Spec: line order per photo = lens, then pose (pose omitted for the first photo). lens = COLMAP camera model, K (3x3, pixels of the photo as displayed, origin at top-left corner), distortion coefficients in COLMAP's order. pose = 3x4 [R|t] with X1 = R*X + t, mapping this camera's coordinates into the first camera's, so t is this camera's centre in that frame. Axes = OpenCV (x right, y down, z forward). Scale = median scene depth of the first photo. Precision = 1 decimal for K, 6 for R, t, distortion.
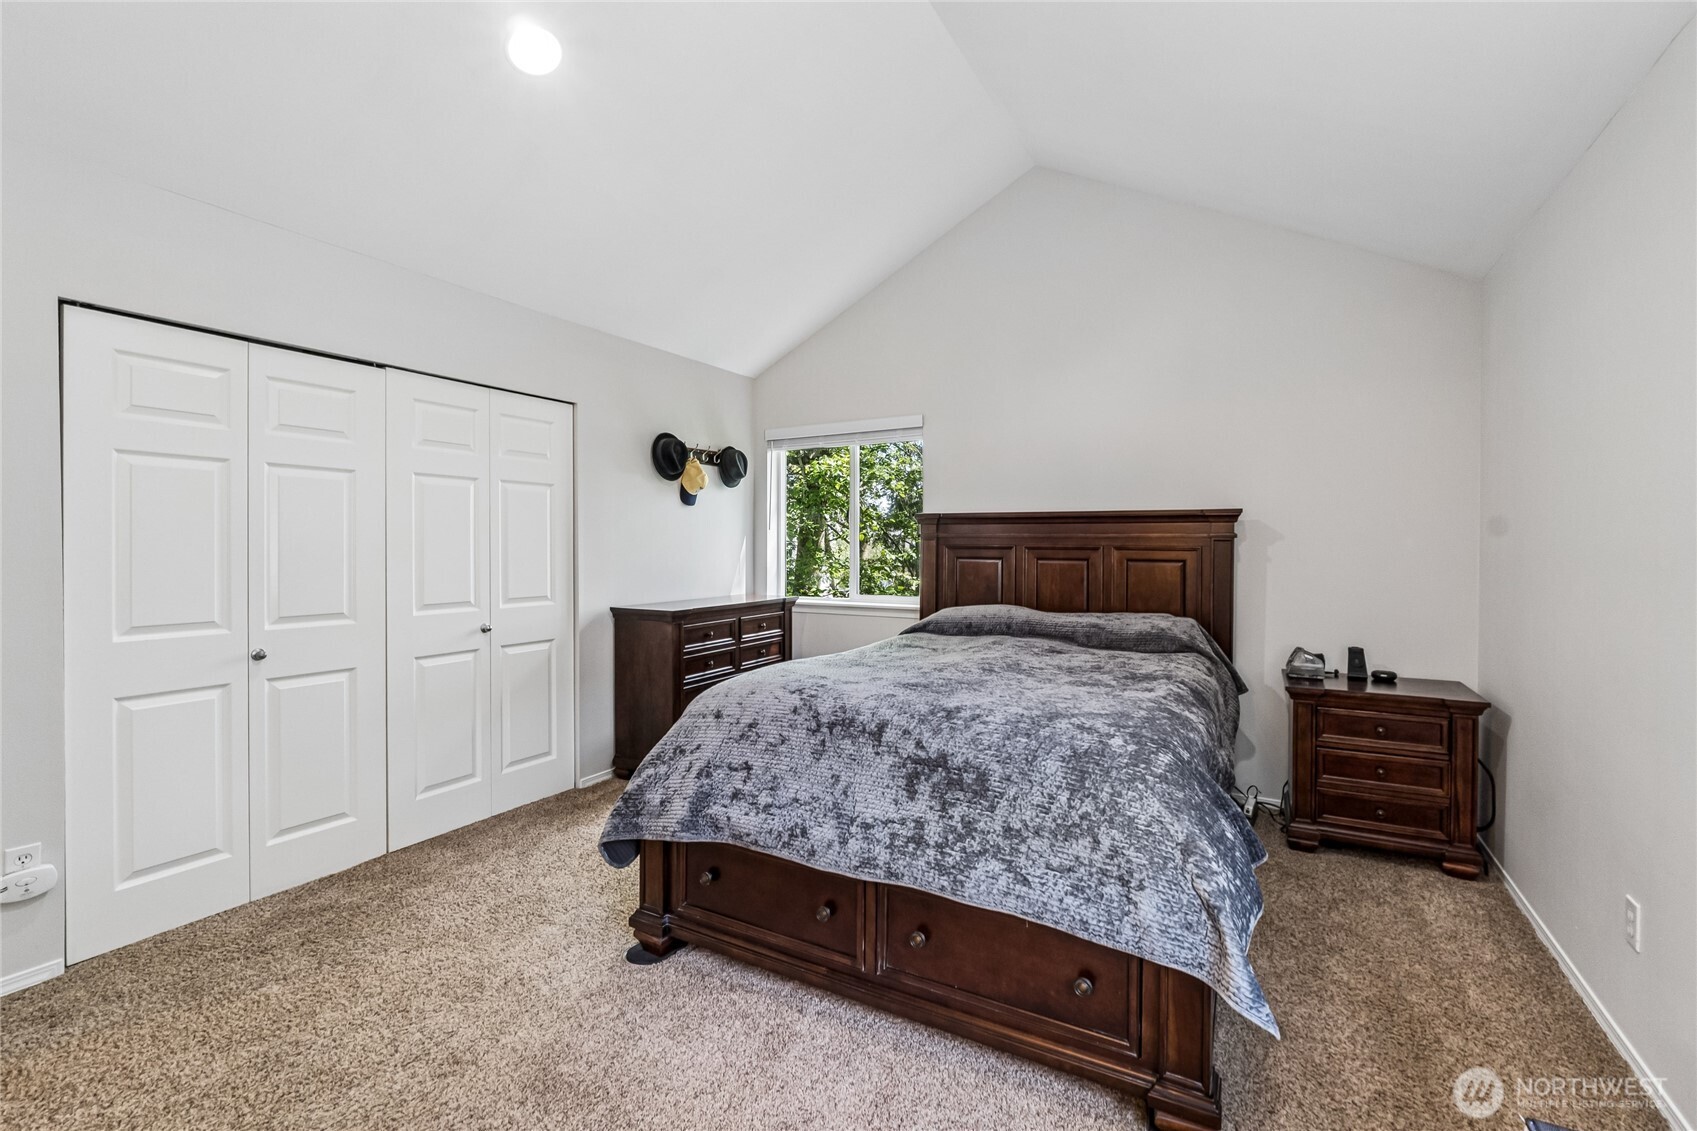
lens RADIAL K [[716.7, 0, 844.2], [0, 716.7, 557.0], [0, 0, 1]] dist [-0.007506, 0.000312]
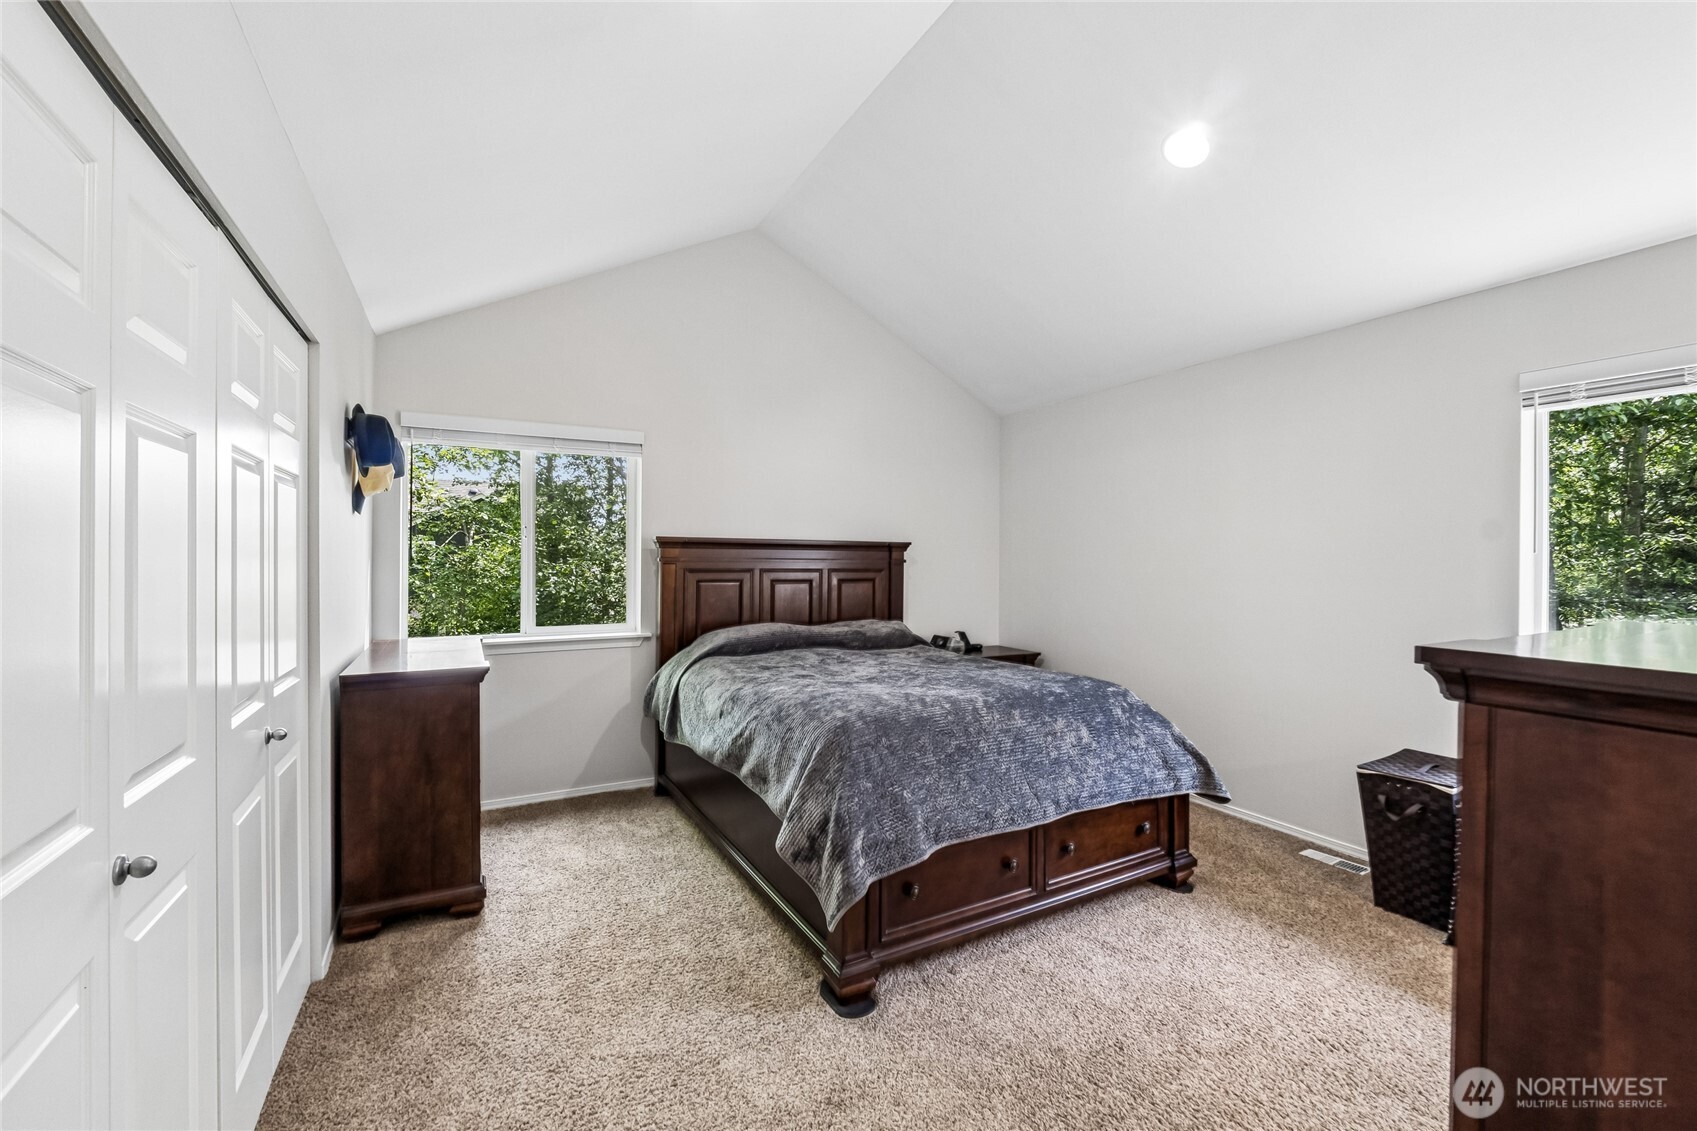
lens RADIAL K [[723.4, 0, 875.0], [0, 723.4, 568.4], [0, 0, 1]] dist [-0.003033, -0.000412]
pose [[0.506914, -0.012366, 0.861908, -0.712428], [0.013555, 0.999888, 0.006373, -0.023278], [-0.861890, 0.008452, 0.507025, 0.316475]]
